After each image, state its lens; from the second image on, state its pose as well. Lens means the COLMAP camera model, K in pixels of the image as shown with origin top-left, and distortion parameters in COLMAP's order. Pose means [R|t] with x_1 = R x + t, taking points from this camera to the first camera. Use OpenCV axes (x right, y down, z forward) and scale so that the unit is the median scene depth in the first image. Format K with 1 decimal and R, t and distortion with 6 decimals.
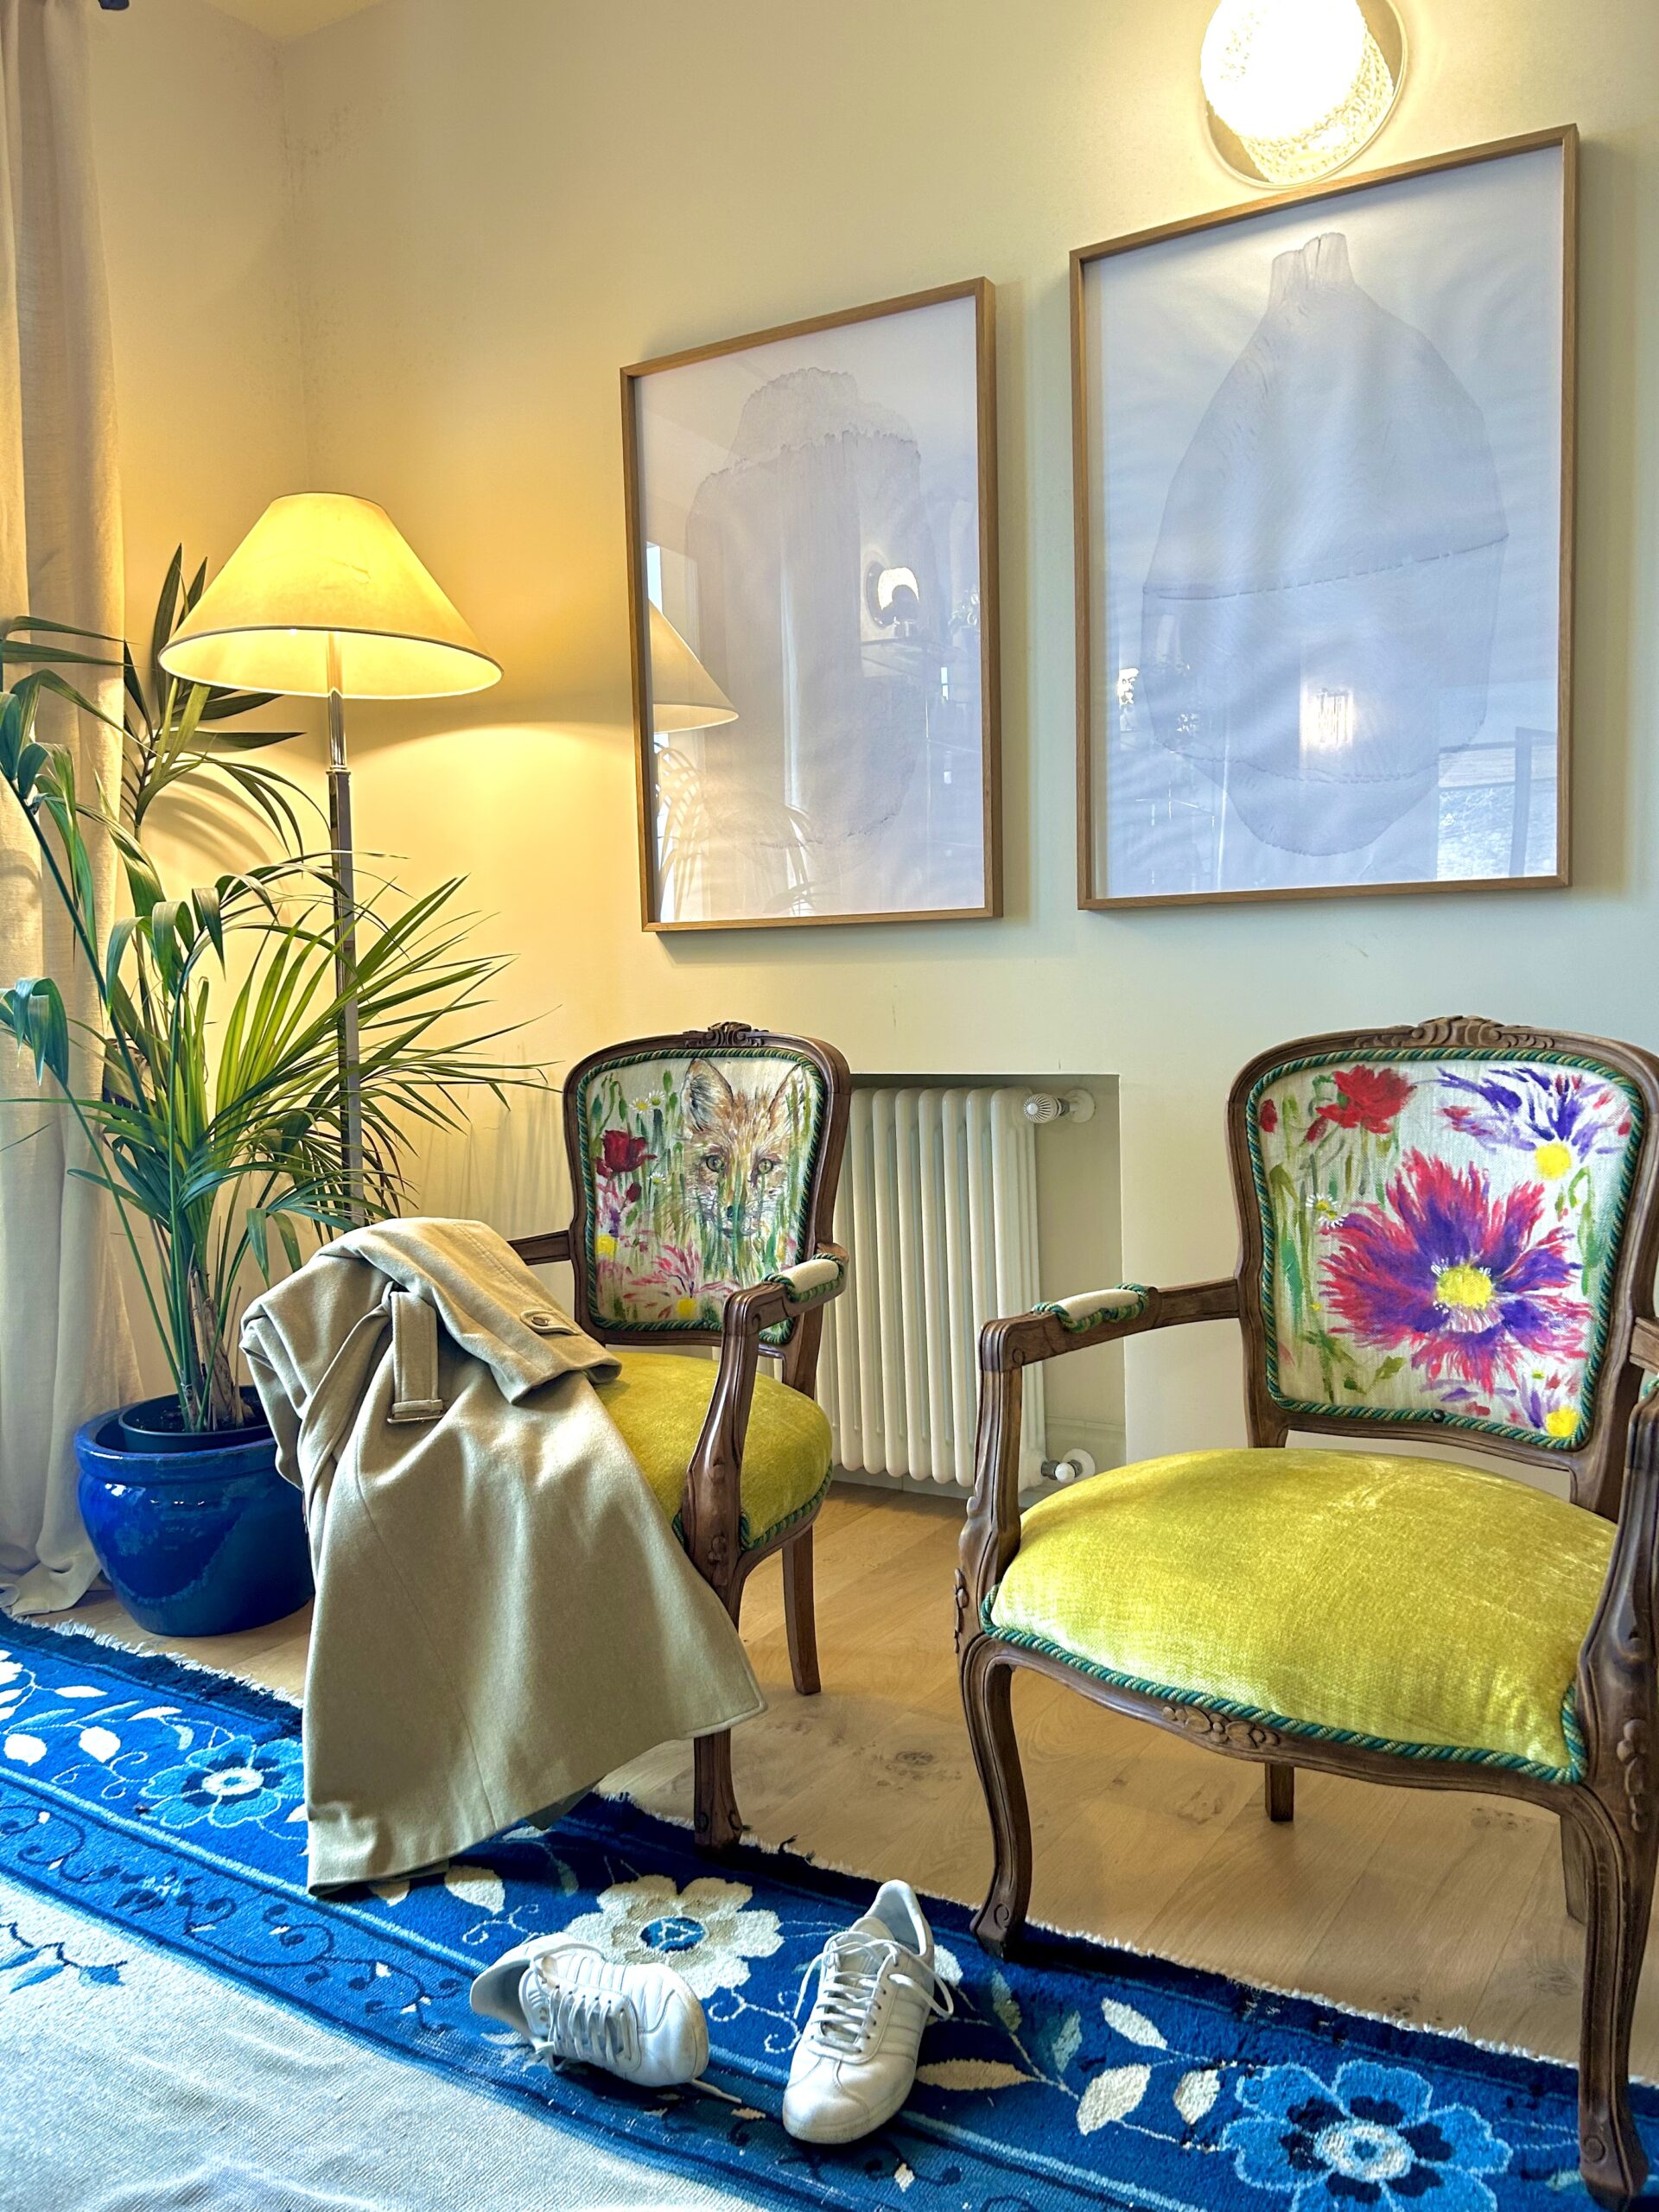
lens RADIAL K [[1684.1, 0, 849.6], [0, 1684.1, 1099.8], [0, 0, 1]] dist [0.064067, -0.065355]
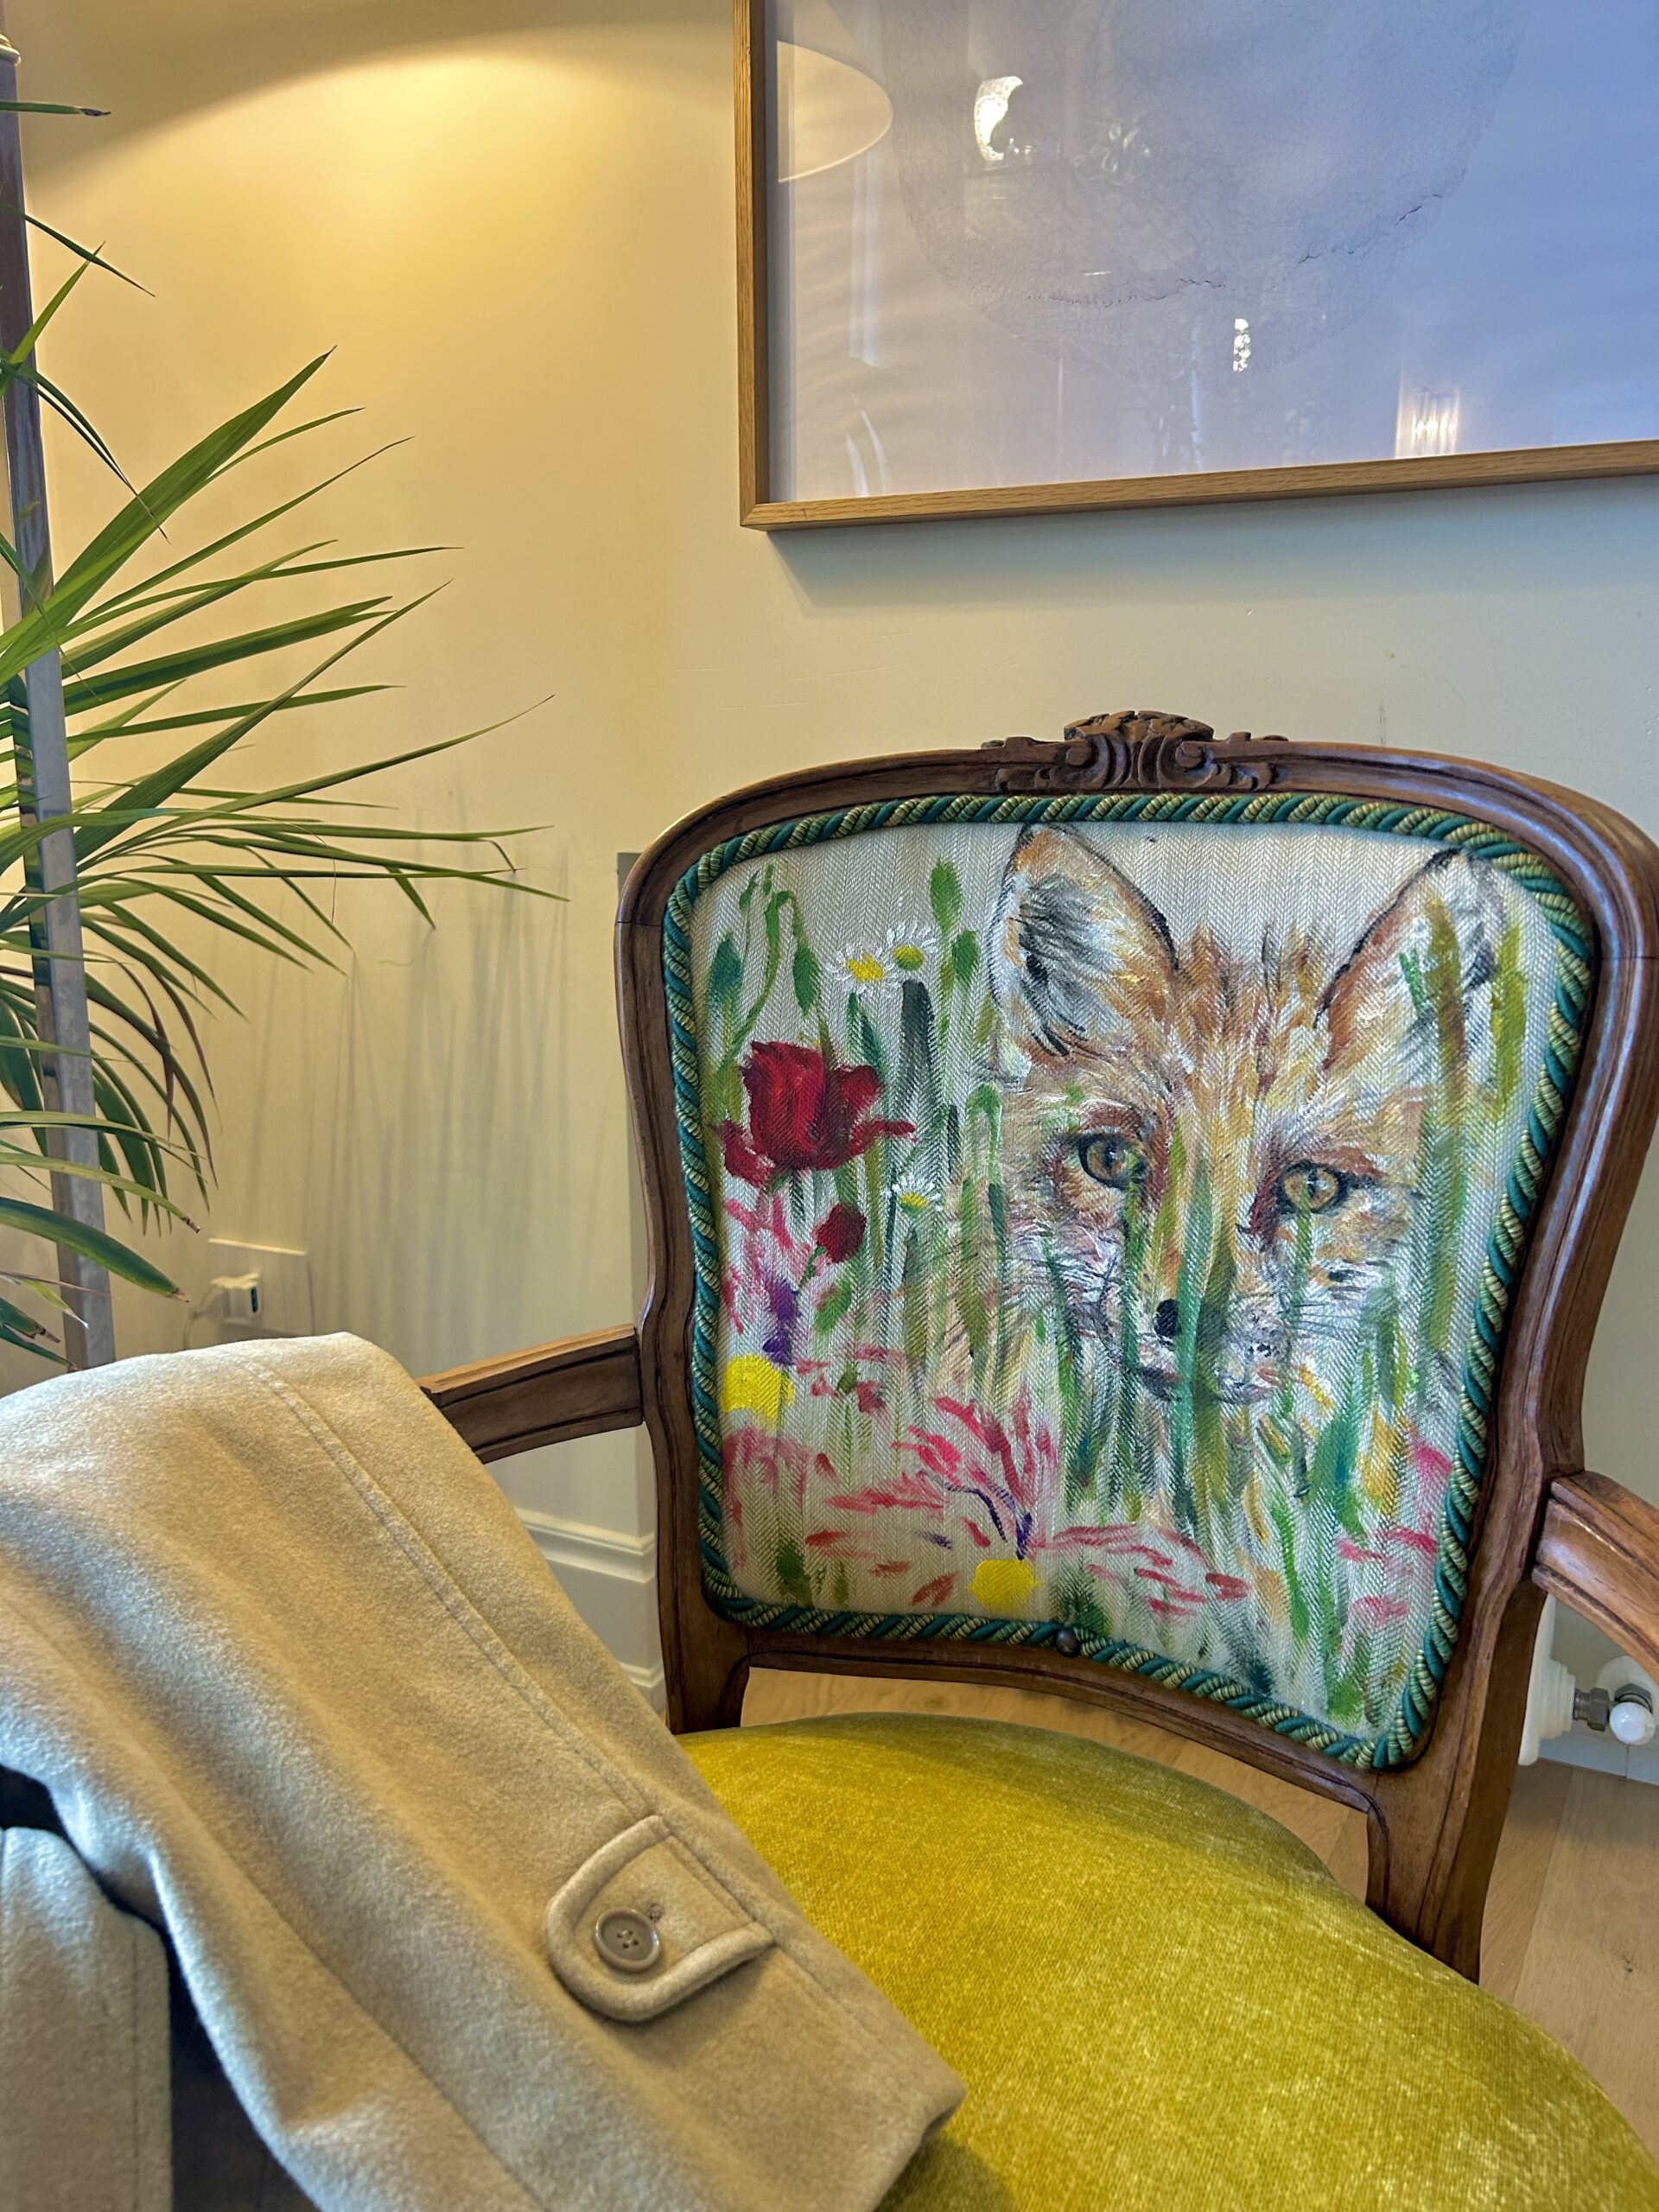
lens RADIAL K [[1684.1, 0, 838.8], [0, 1684.1, 1114.5], [0, 0, 1]] dist [0.064067, -0.065355]
pose [[0.998688, 0.011853, 0.049824, -0.145651], [-0.018660, 0.990193, 0.138455, -0.013795], [-0.047694, -0.139203, 0.989115, 0.679174]]
